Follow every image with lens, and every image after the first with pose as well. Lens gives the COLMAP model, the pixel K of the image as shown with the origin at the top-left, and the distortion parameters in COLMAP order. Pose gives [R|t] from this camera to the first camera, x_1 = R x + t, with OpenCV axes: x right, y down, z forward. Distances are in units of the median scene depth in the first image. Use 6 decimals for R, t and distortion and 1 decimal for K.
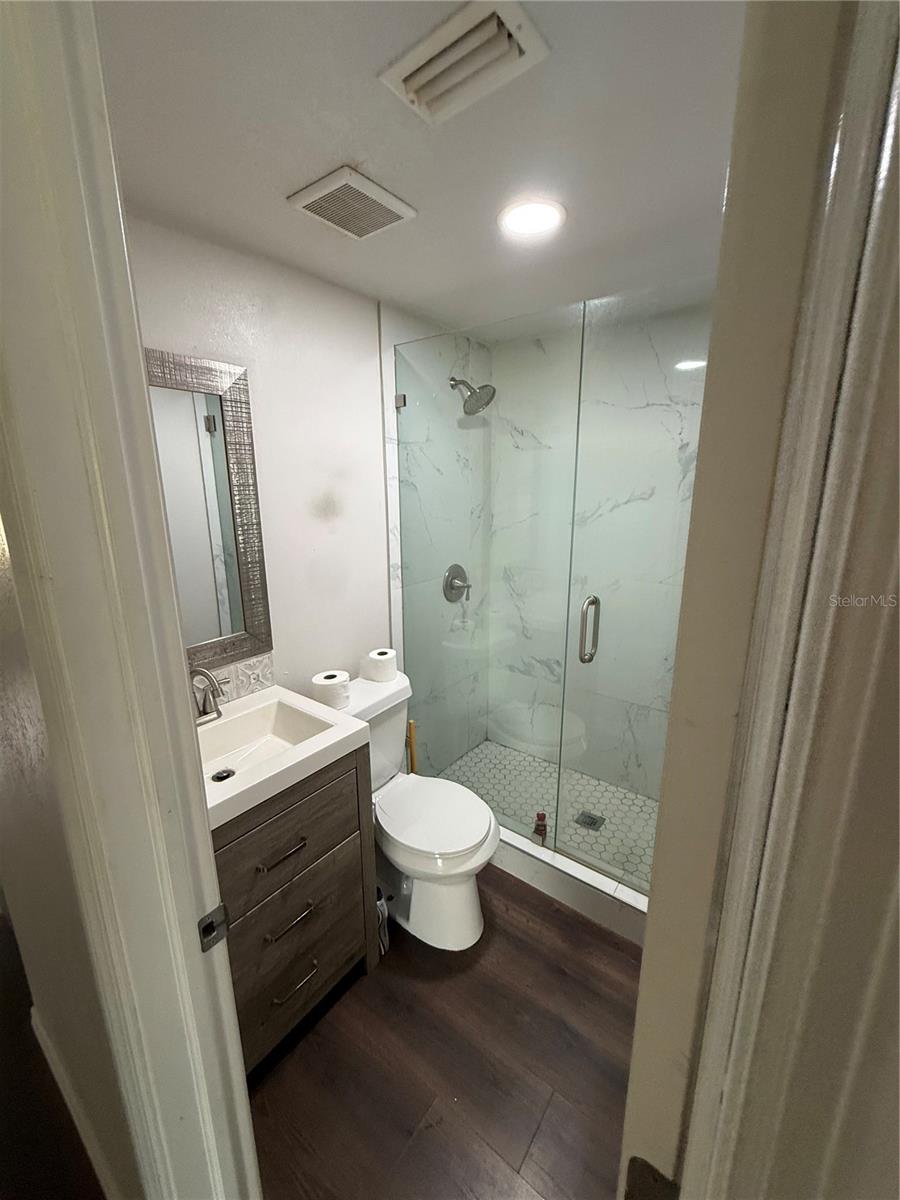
lens RADIAL K [[478.4, 0, 453.3], [0, 478.4, 598.2], [0, 0, 1]] dist [-0.001917, 0.000772]
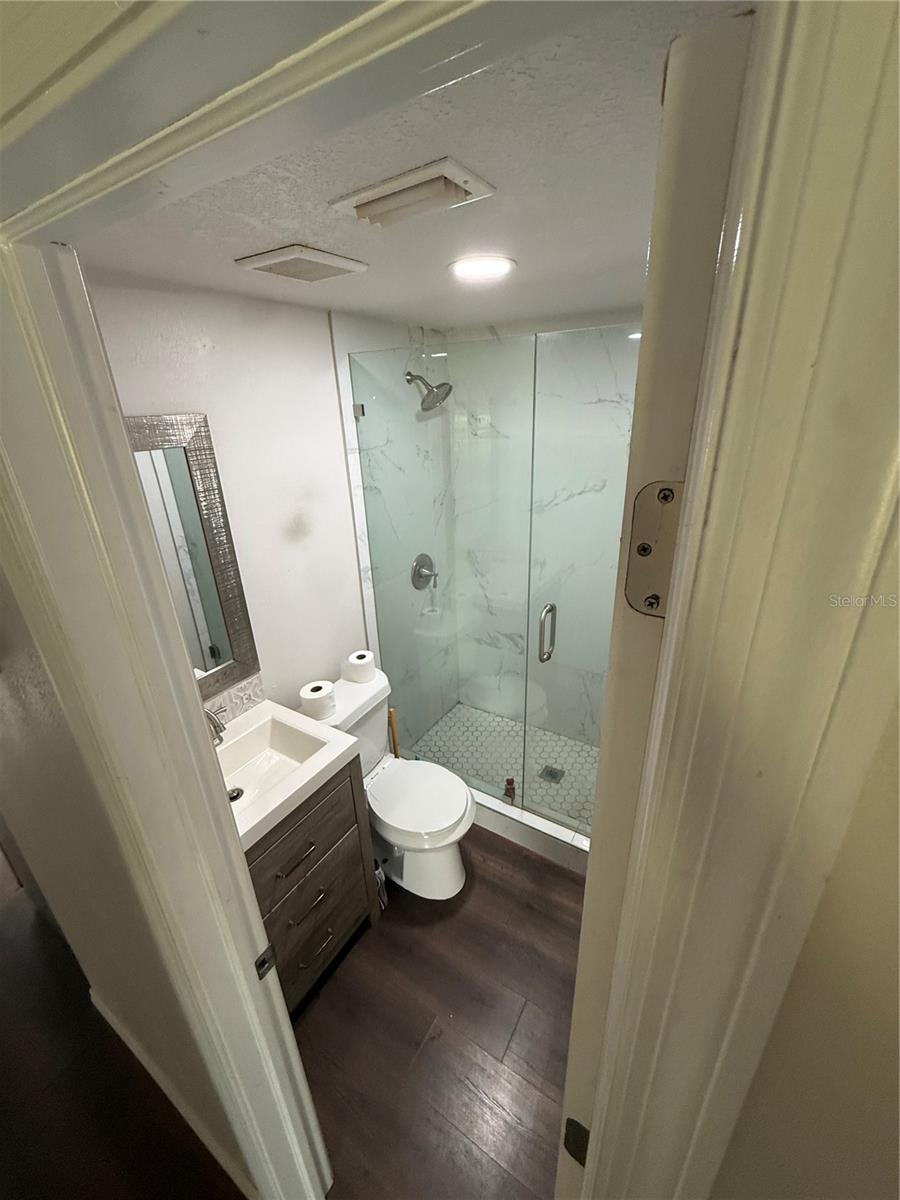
lens RADIAL K [[478.4, 0, 454.1], [0, 478.4, 599.4], [0, 0, 1]] dist [-0.001917, 0.000772]
pose [[0.995635, -0.060804, 0.070810, -0.007186], [0.049219, 0.986658, 0.155191, -0.175885], [-0.079302, -0.151028, 0.985343, -0.068400]]
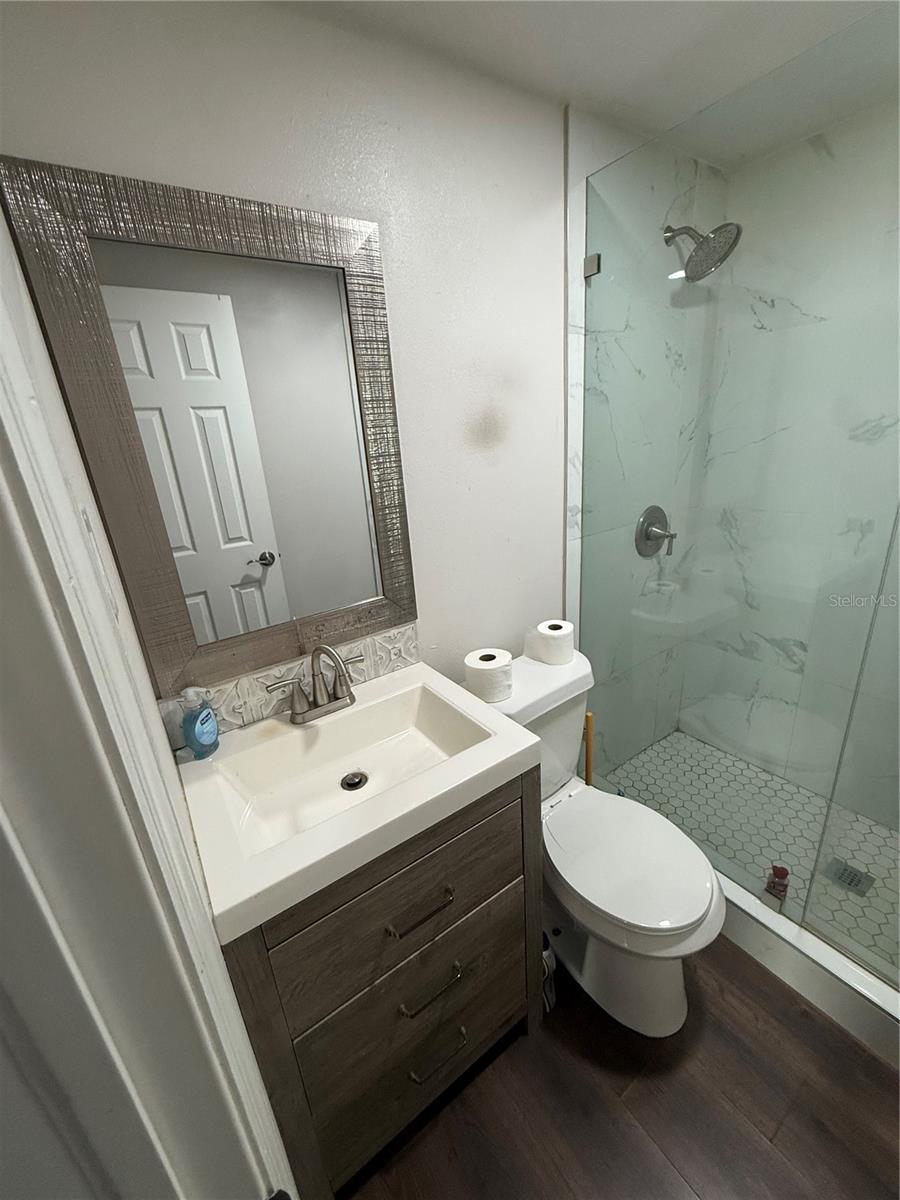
lens RADIAL K [[478.4, 0, 450.8], [0, 478.4, 597.7], [0, 0, 1]] dist [-0.001917, 0.000772]
pose [[0.946098, 0.040617, -0.321324, -0.065557], [-0.005539, 0.993989, 0.109339, -0.011974], [0.323834, -0.101666, 0.940636, 0.250245]]
